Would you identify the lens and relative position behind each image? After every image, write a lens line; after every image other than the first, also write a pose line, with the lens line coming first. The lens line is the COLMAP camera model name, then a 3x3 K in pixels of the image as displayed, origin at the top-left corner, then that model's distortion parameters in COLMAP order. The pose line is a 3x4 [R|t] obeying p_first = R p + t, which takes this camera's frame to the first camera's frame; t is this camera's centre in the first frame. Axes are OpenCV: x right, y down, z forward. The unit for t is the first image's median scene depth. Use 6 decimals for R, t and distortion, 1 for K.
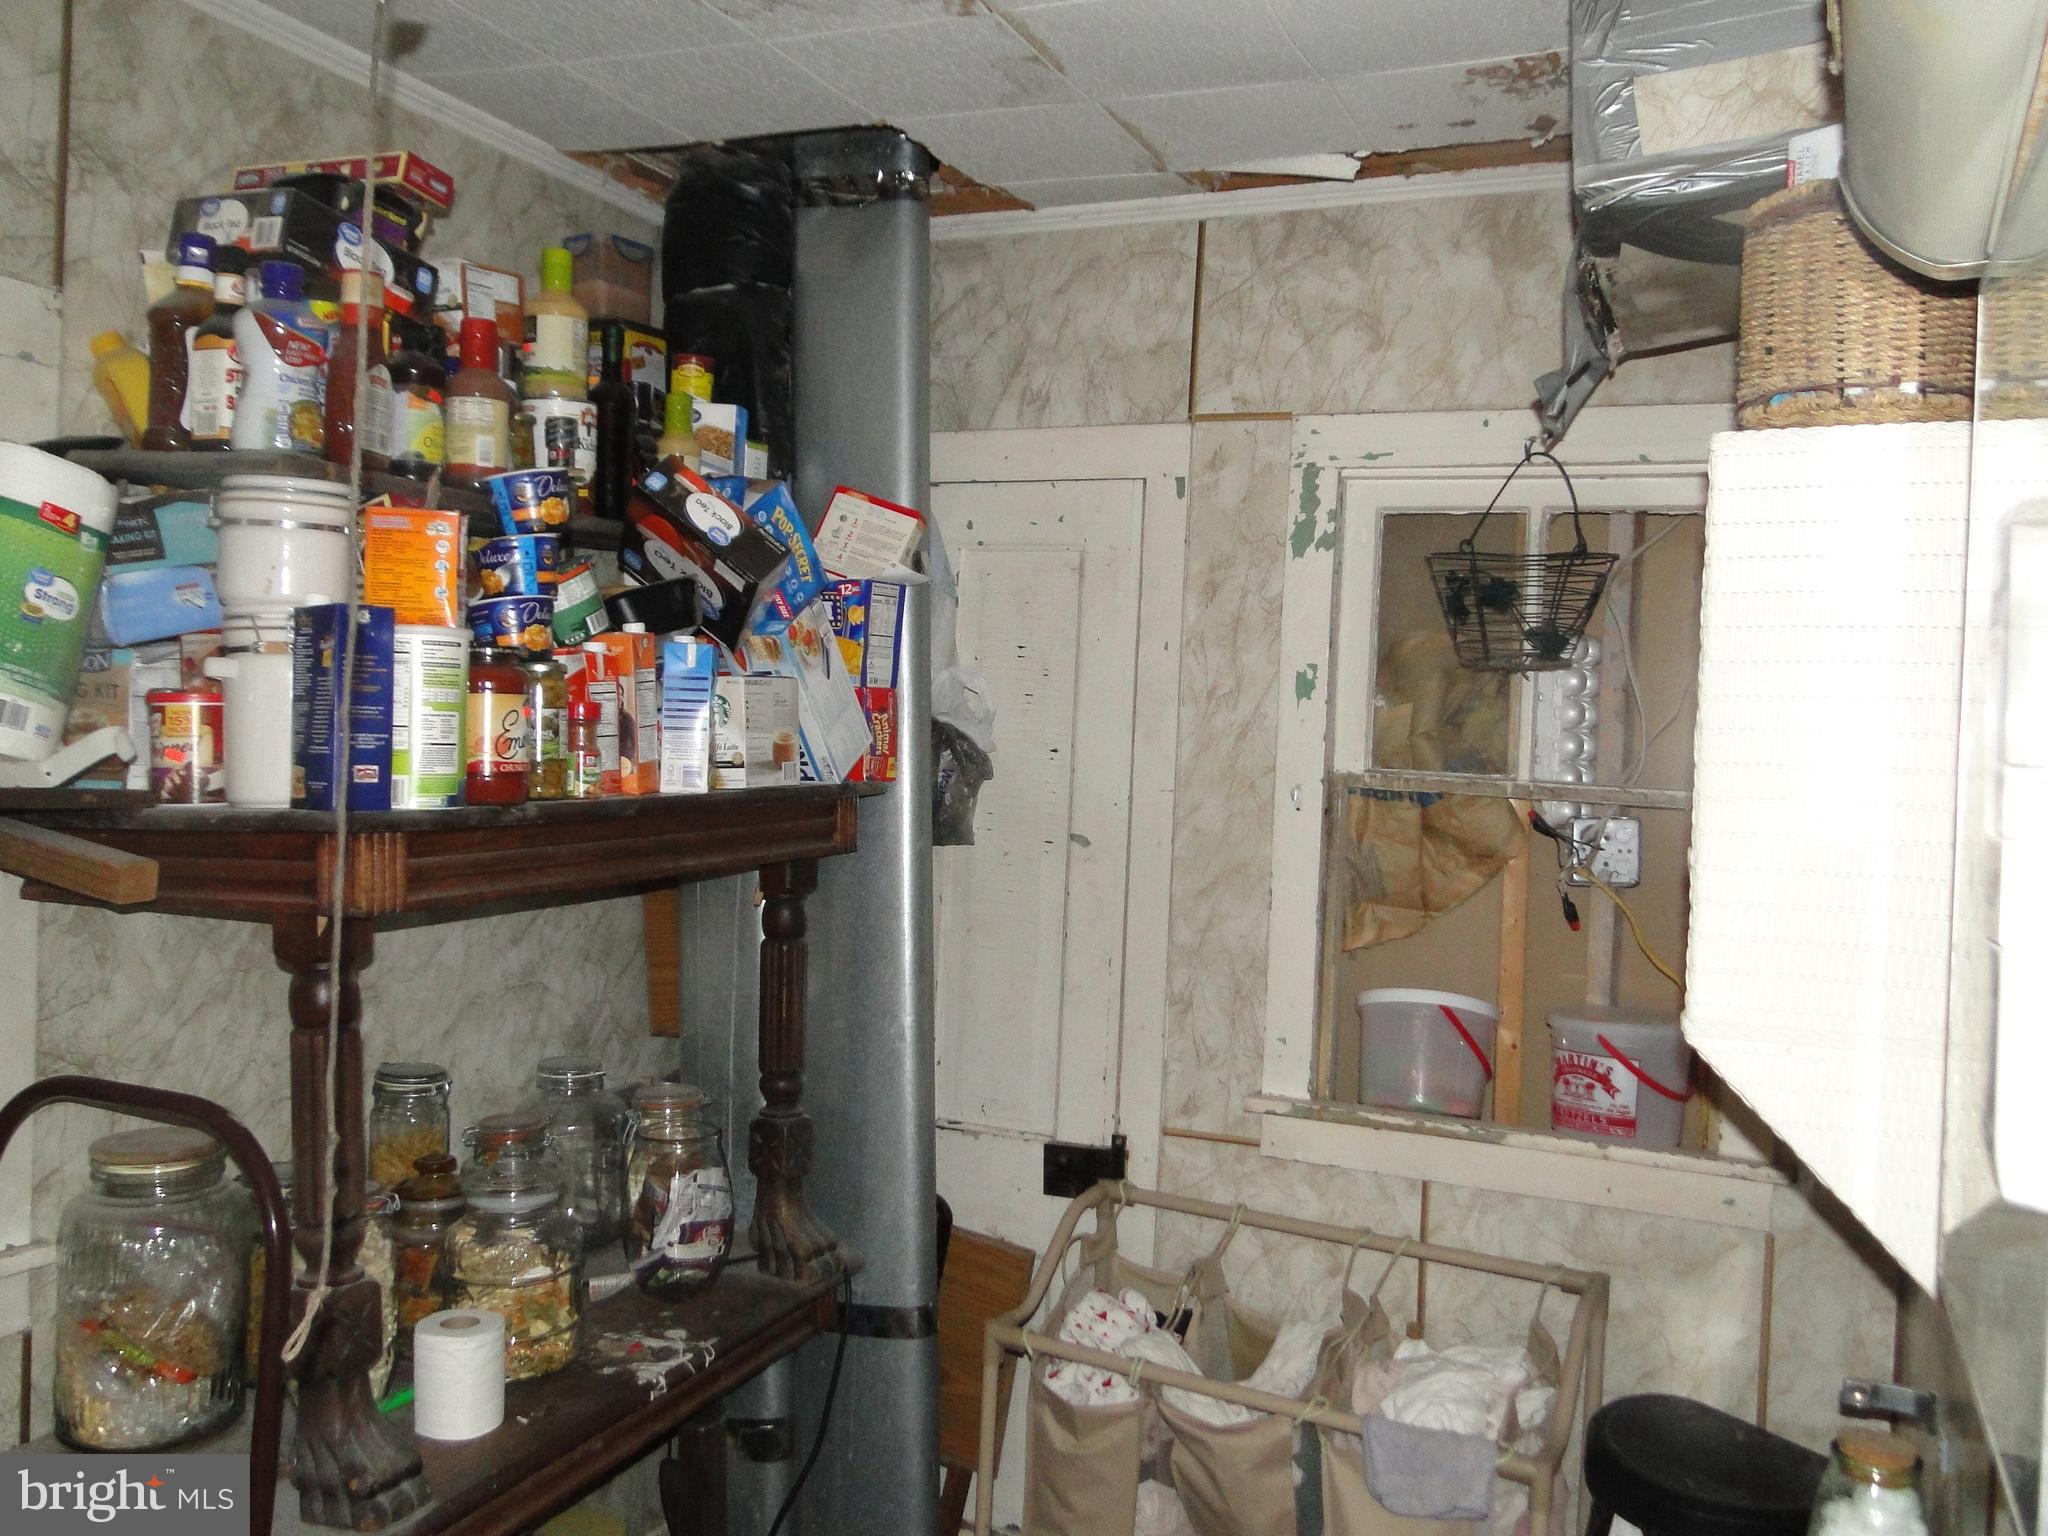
lens RADIAL K [[1695.9, 0, 1027.3], [0, 1695.9, 756.5], [0, 0, 1]] dist [0.011810, -0.010089]
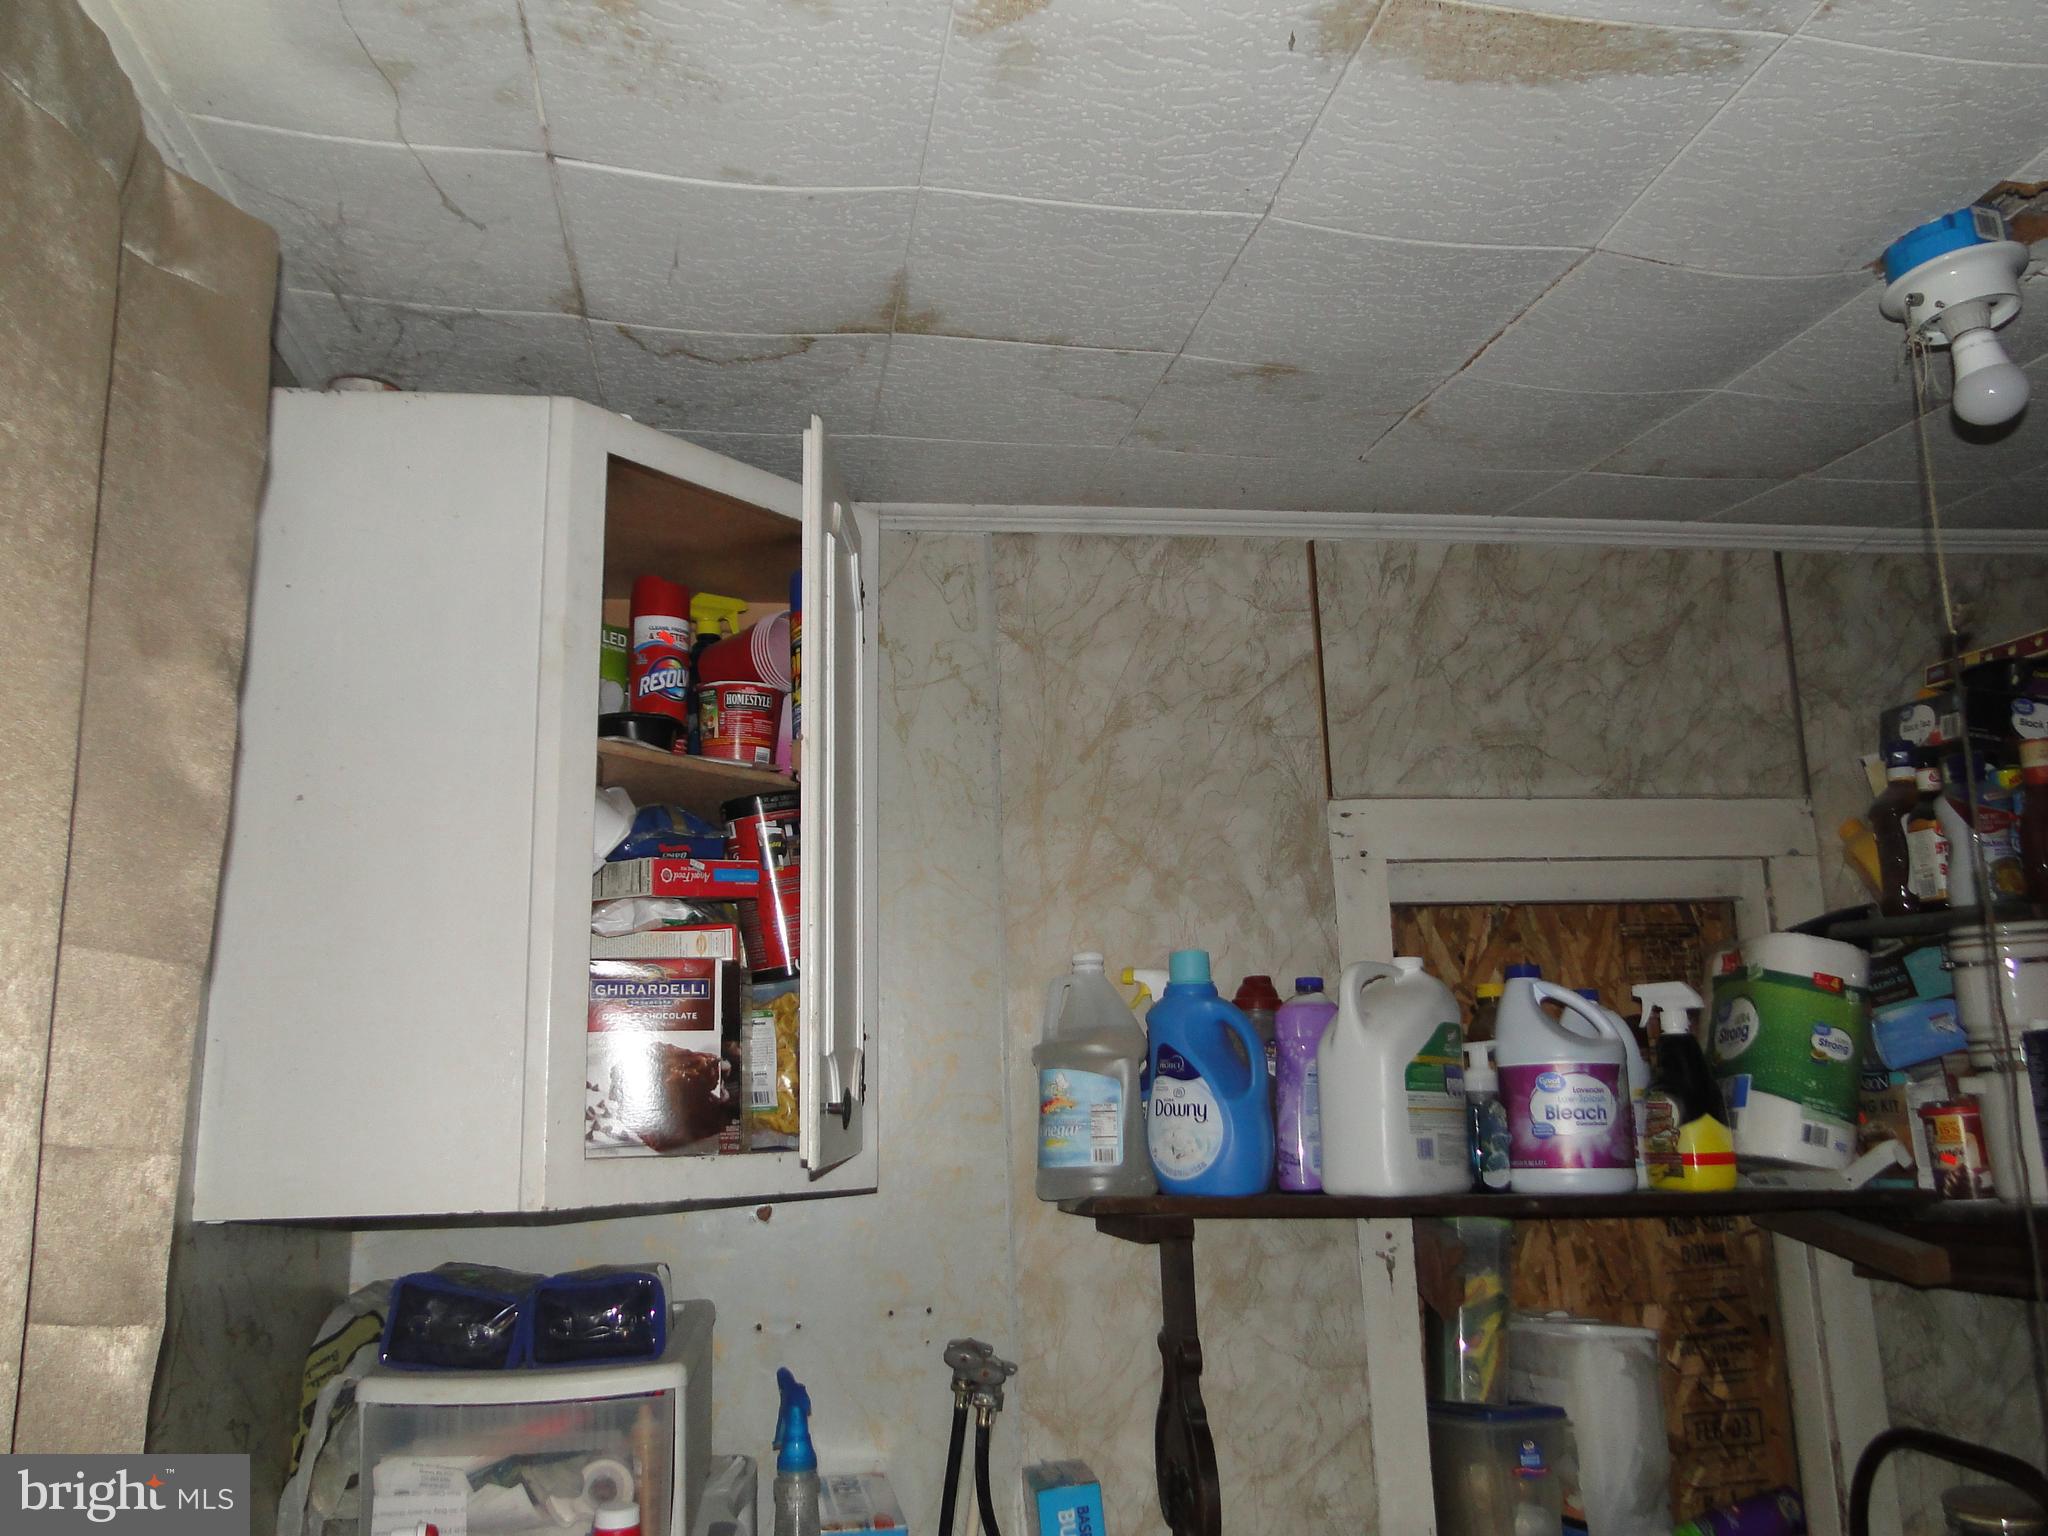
lens RADIAL K [[1695.9, 0, 1017.3], [0, 1695.9, 757.6], [0, 0, 1]] dist [0.011810, -0.010089]
pose [[0.537496, -0.218871, -0.814367, 0.196118], [0.047294, 0.972034, -0.230031, -0.031170], [0.841939, 0.085126, 0.532816, -0.241245]]
